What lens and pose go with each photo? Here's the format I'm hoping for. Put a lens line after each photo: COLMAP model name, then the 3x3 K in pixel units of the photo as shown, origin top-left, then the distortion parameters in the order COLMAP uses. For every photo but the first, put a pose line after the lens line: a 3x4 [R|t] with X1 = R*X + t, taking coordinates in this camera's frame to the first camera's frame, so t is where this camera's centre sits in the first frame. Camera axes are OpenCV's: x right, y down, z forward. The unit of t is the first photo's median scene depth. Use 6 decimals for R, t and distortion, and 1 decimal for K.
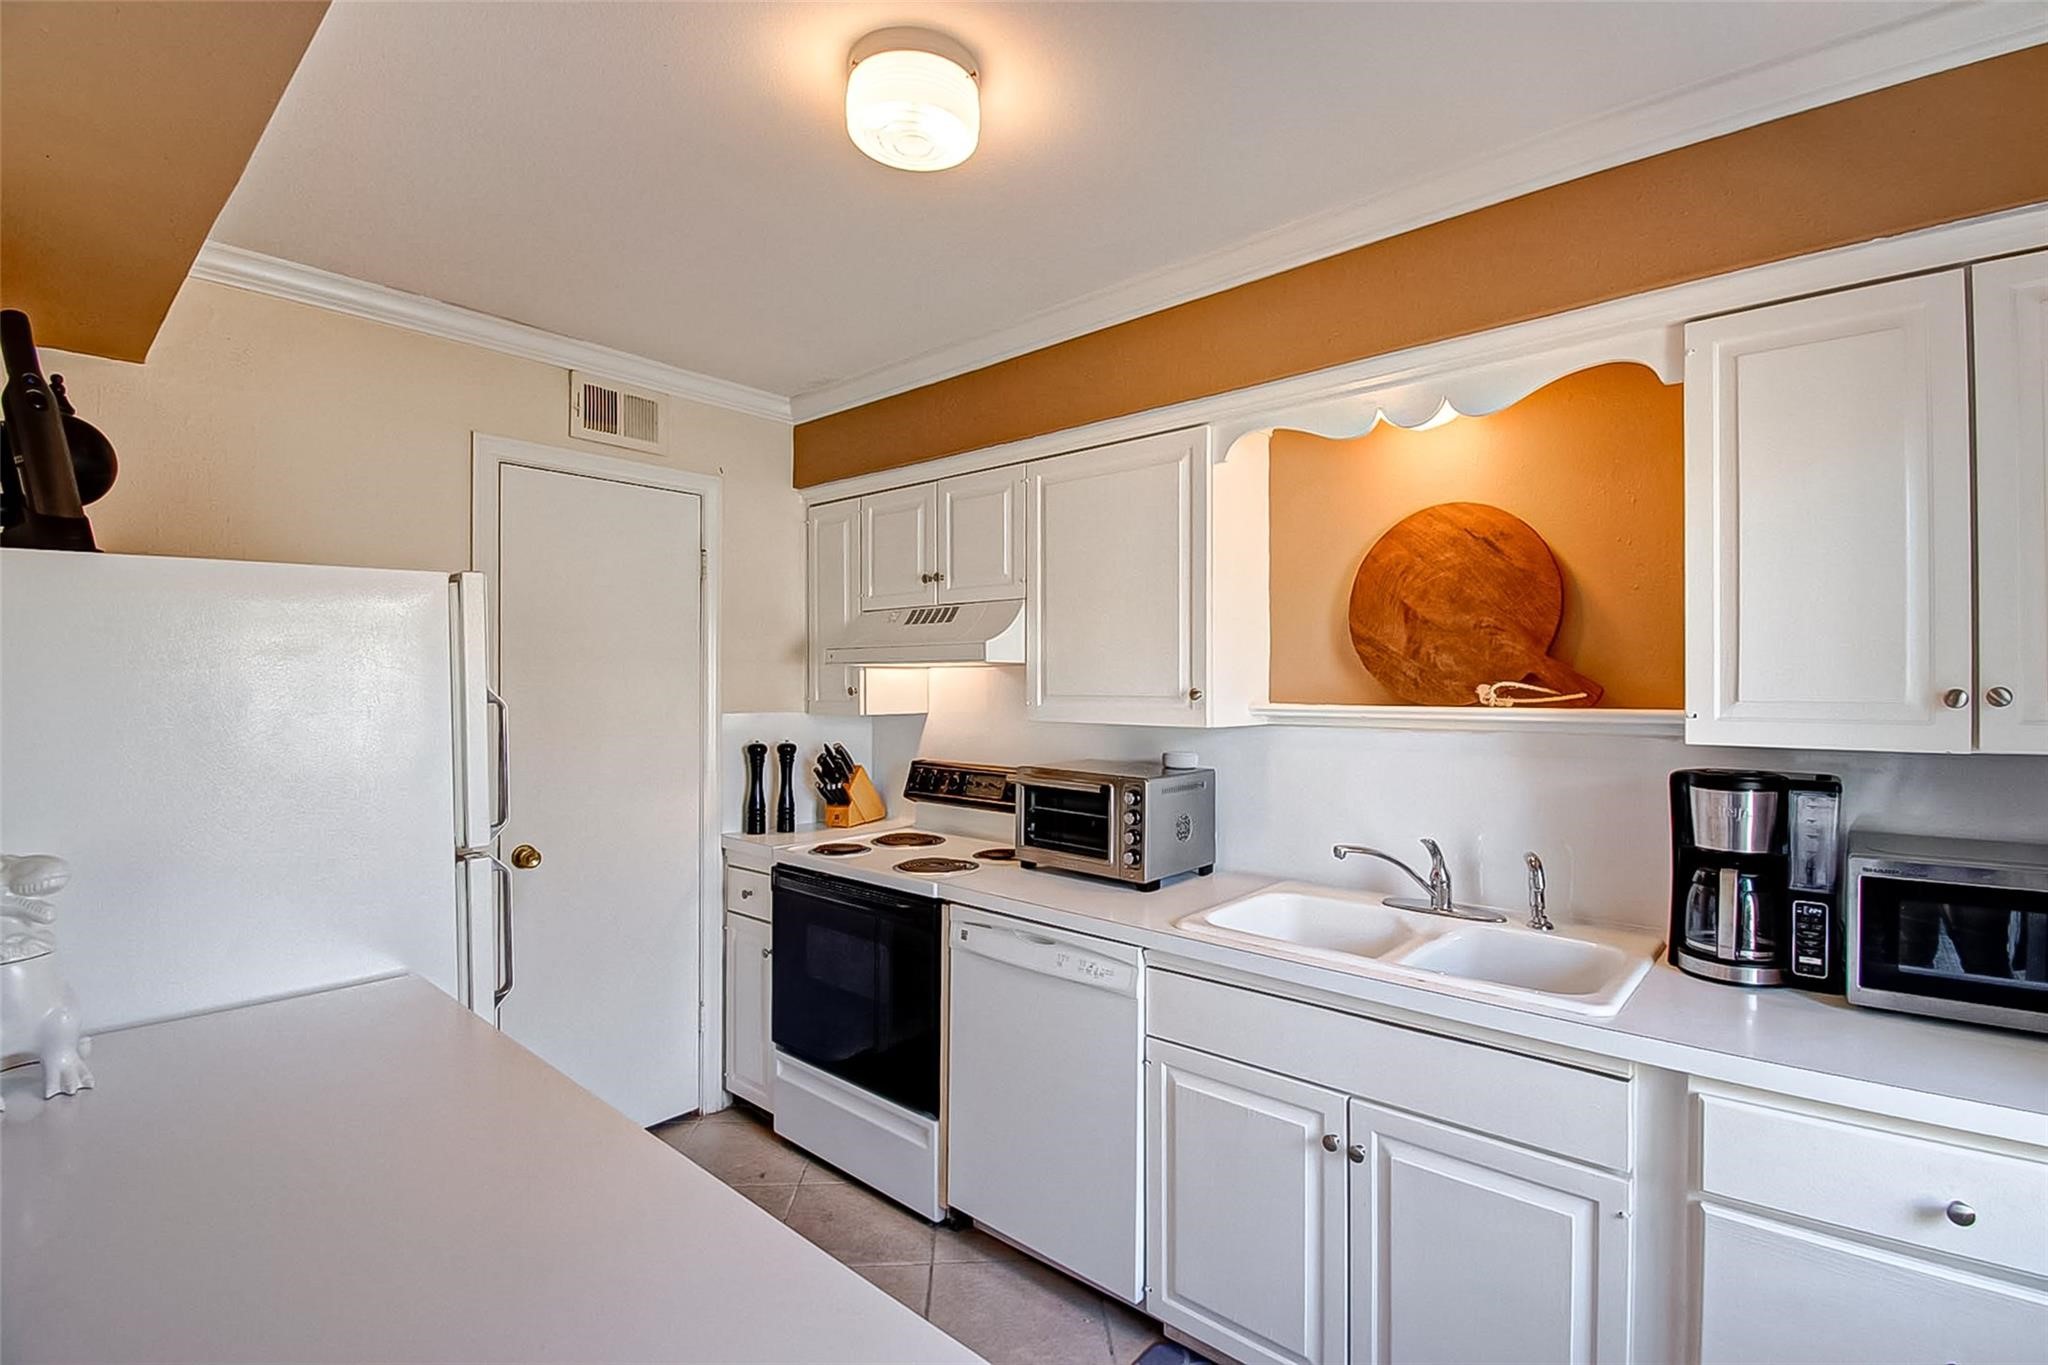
lens RADIAL K [[935.1, 0, 1028.5], [0, 935.1, 684.7], [0, 0, 1]] dist [-0.000326, -0.000655]
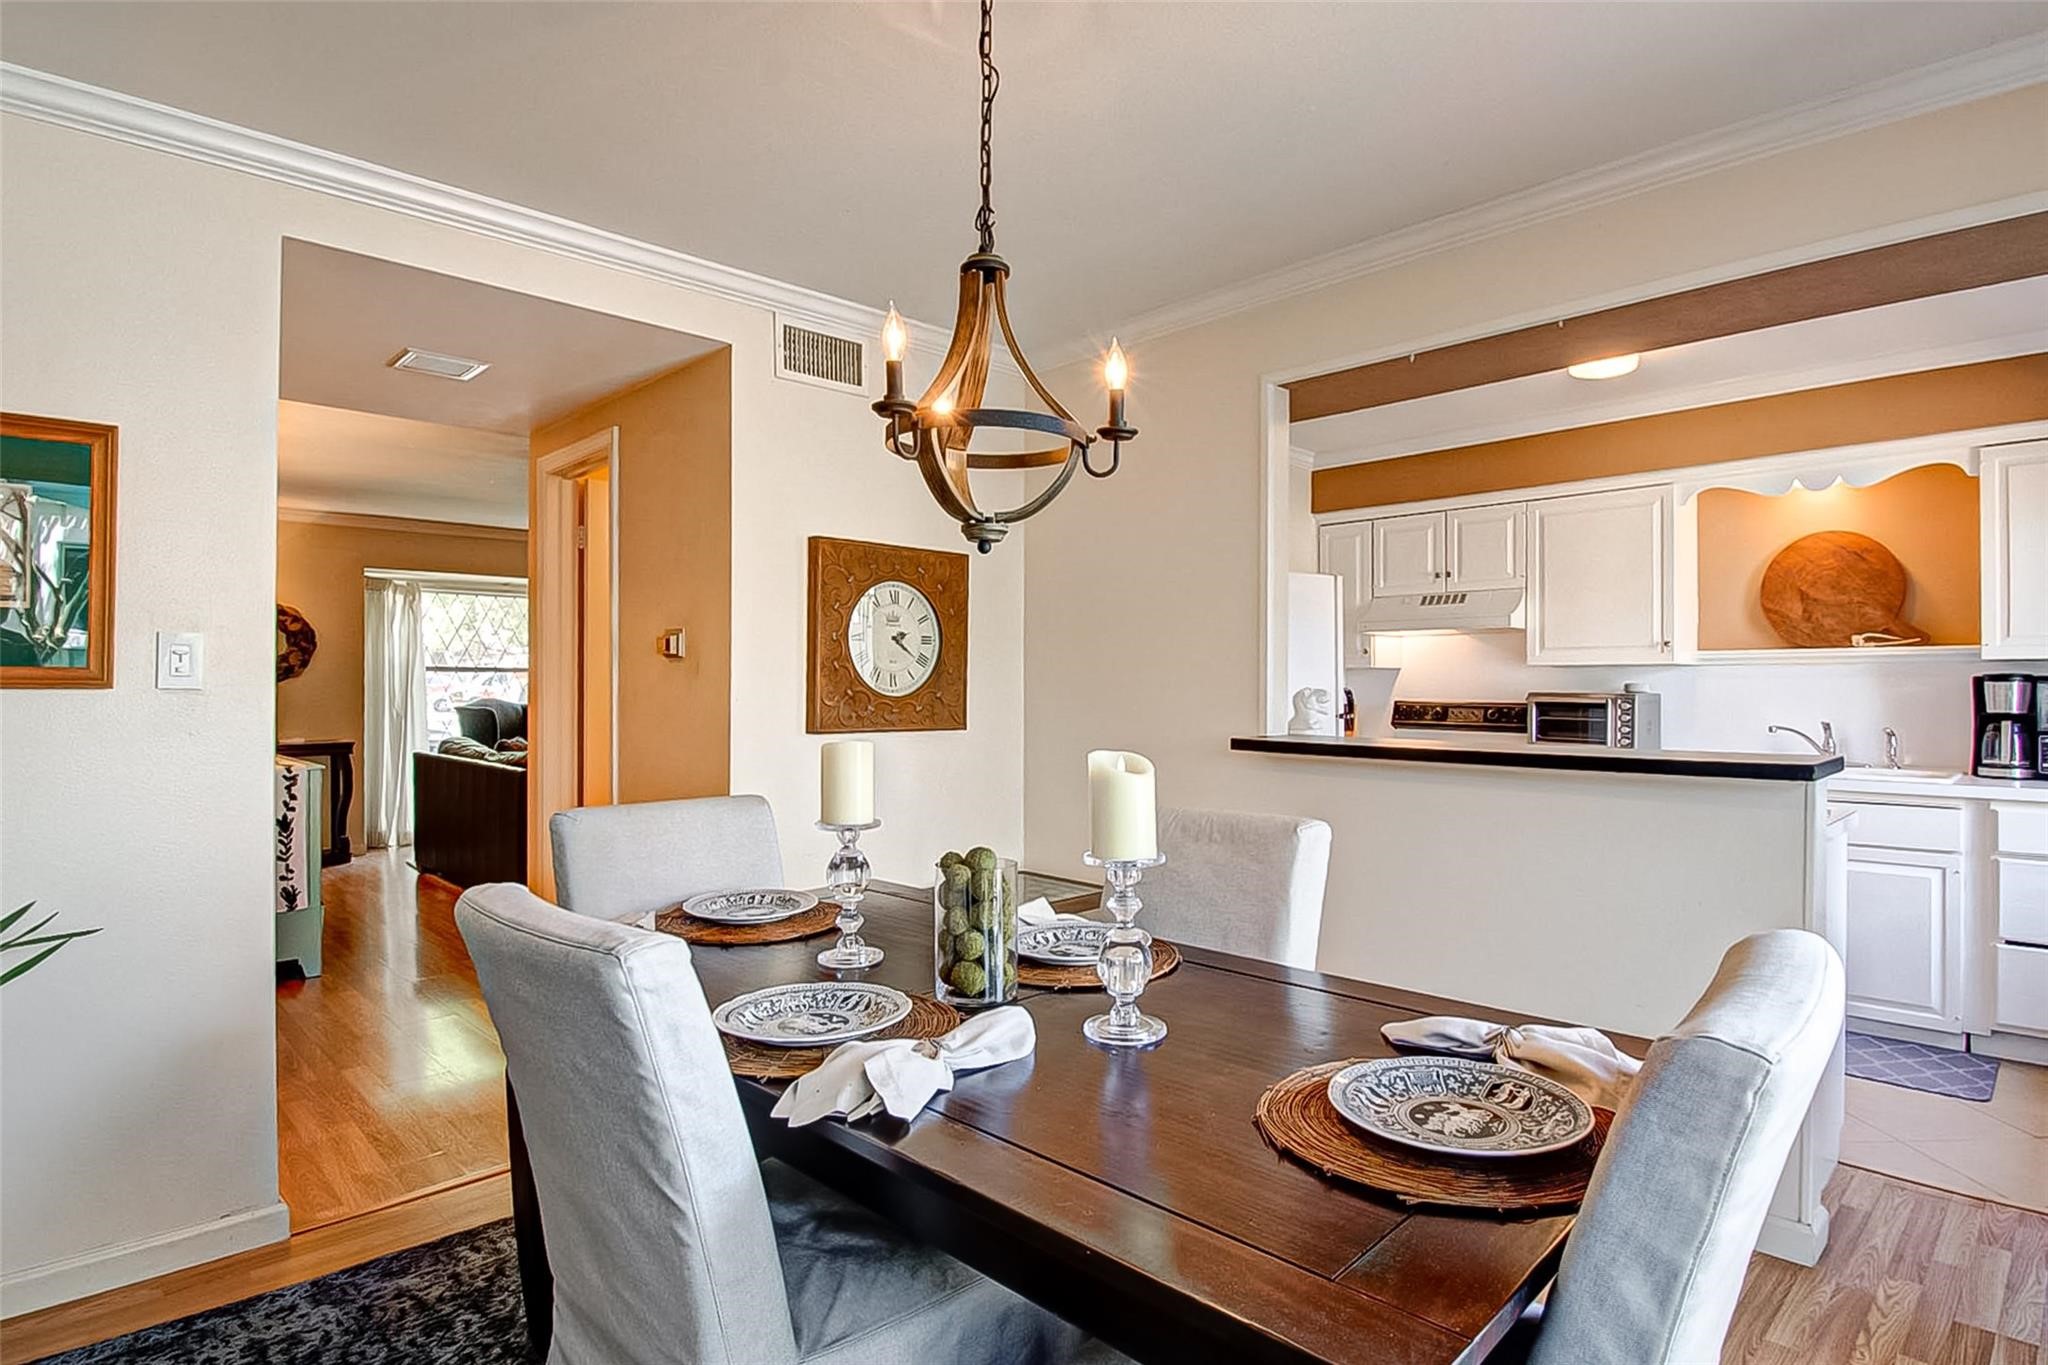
lens RADIAL K [[1063.7, 0, 1019.5], [0, 1063.7, 682.6], [0, 0, 1]] dist [-0.018126, -0.000424]
pose [[0.996594, -0.004513, -0.082341, -0.936752], [0.004555, 0.999990, 0.000318, 0.083168], [0.082339, -0.000691, 0.996604, -1.125823]]
